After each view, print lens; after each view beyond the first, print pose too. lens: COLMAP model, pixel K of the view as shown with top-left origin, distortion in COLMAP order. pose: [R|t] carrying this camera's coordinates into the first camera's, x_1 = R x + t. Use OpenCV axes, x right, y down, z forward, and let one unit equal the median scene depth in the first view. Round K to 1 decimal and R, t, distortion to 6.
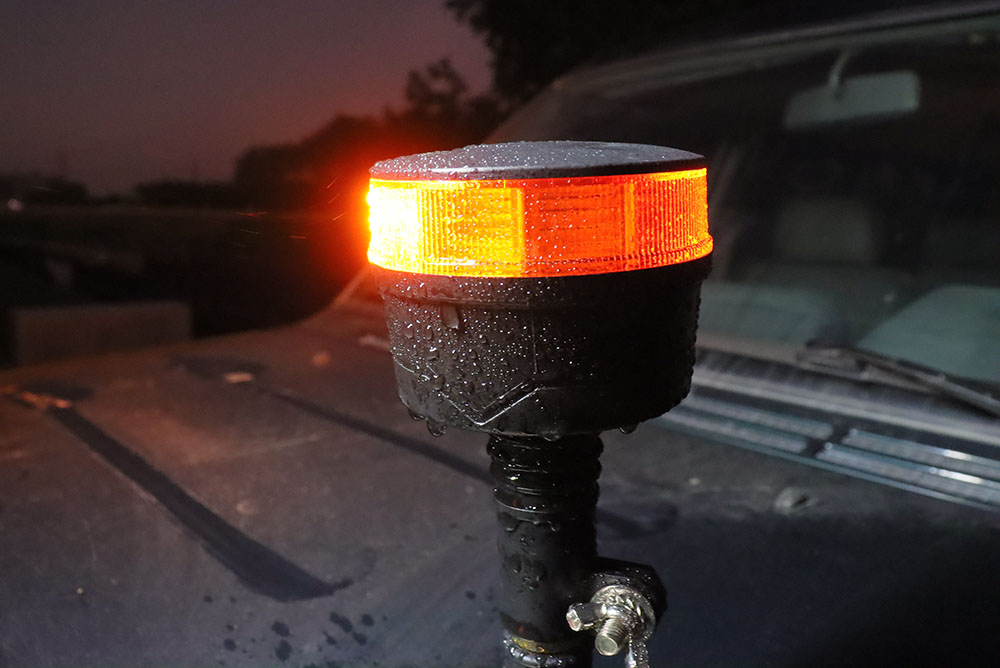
lens RADIAL K [[804.9, 0, 498.6], [0, 804.9, 301.2], [0, 0, 1]] dist [-0.176028, 0.150647]
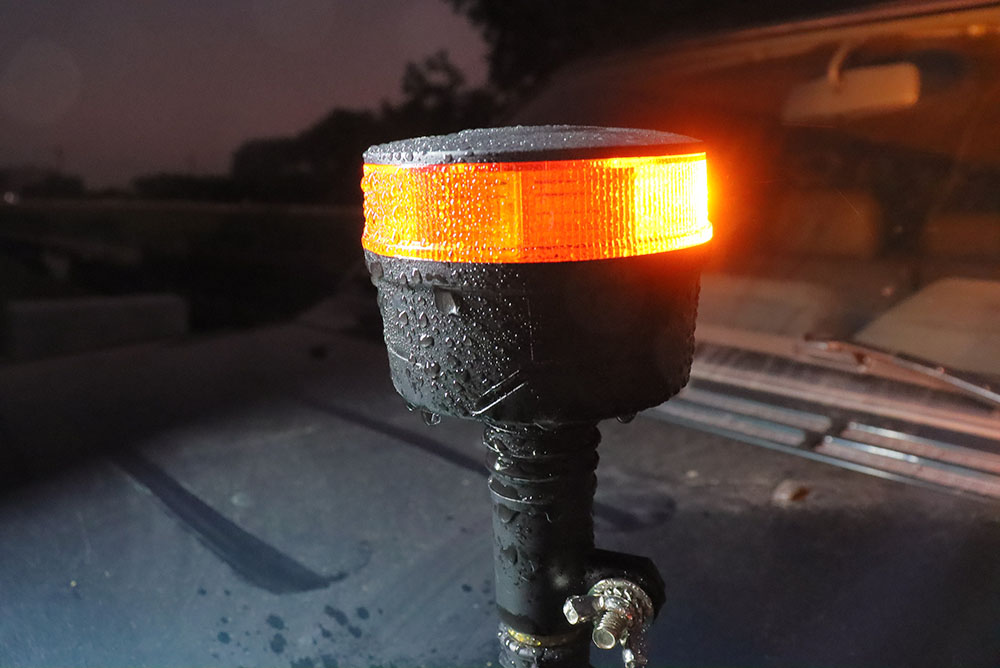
lens RADIAL K [[804.9, 0, 498.6], [0, 804.9, 301.2], [0, 0, 1]] dist [-0.176028, 0.150647]
pose [[0.999994, 0.001270, 0.003253, 0.000834], [-0.001295, 0.999970, 0.007611, 0.003787], [-0.003243, -0.007616, 0.999966, 0.008364]]
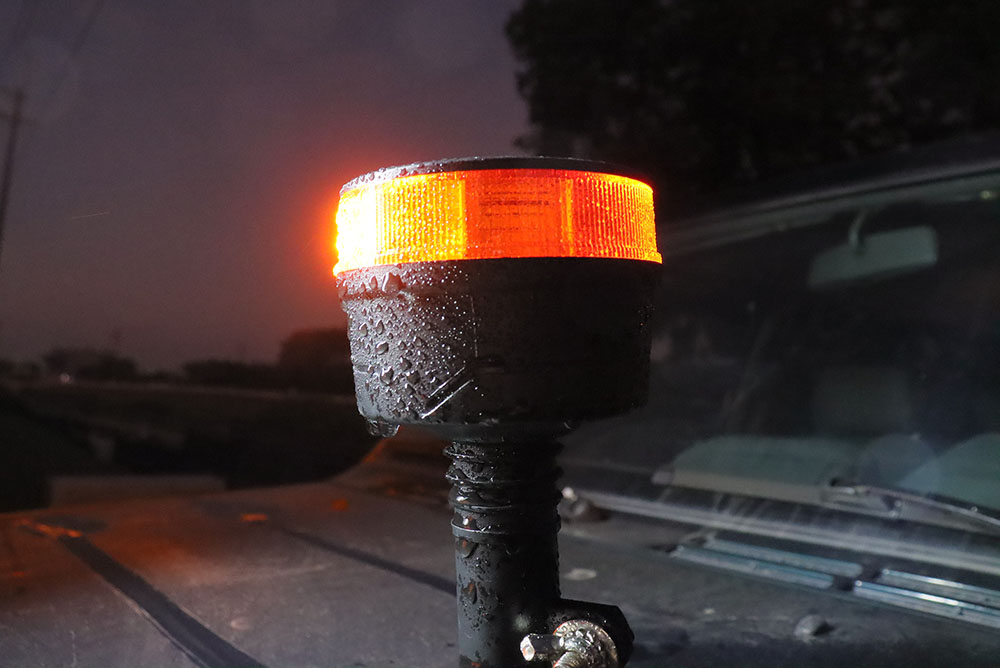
lens RADIAL K [[804.9, 0, 498.6], [0, 804.9, 301.2], [0, 0, 1]] dist [-0.176028, 0.150647]
pose [[0.998625, 0.004452, -0.052233, 0.052535], [-0.016391, 0.972945, -0.230455, 0.104995], [0.049794, 0.230994, 0.971680, -0.005553]]
